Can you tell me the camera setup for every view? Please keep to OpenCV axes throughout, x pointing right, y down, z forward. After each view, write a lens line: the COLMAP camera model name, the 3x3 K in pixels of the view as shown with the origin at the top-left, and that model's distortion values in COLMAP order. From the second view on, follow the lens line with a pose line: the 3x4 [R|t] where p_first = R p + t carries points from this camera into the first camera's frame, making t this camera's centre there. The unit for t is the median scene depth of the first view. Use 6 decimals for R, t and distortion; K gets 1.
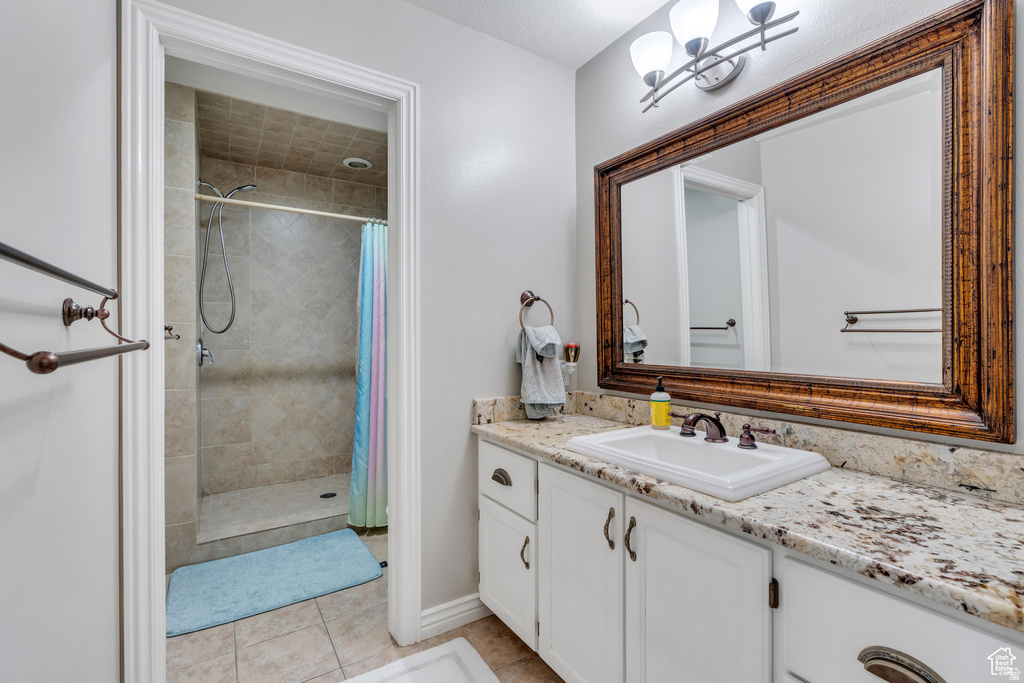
lens RADIAL K [[465.0, 0, 517.6], [0, 465.0, 339.0], [0, 0, 1]] dist [-0.005716, -0.001697]
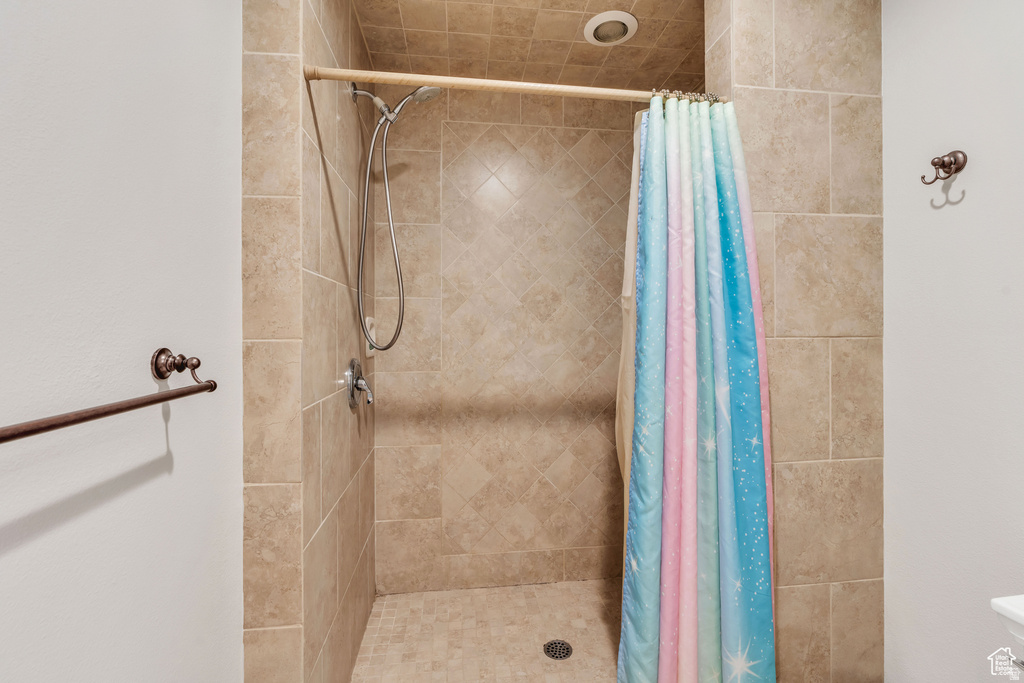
lens RADIAL K [[465.0, 0, 511.2], [0, 465.0, 335.2], [0, 0, 1]] dist [-0.005716, -0.001697]
pose [[0.898226, 0.005398, -0.439500, -0.212388], [-0.001833, 0.999962, 0.008536, -0.031020], [0.439529, -0.006862, 0.898202, 0.473810]]
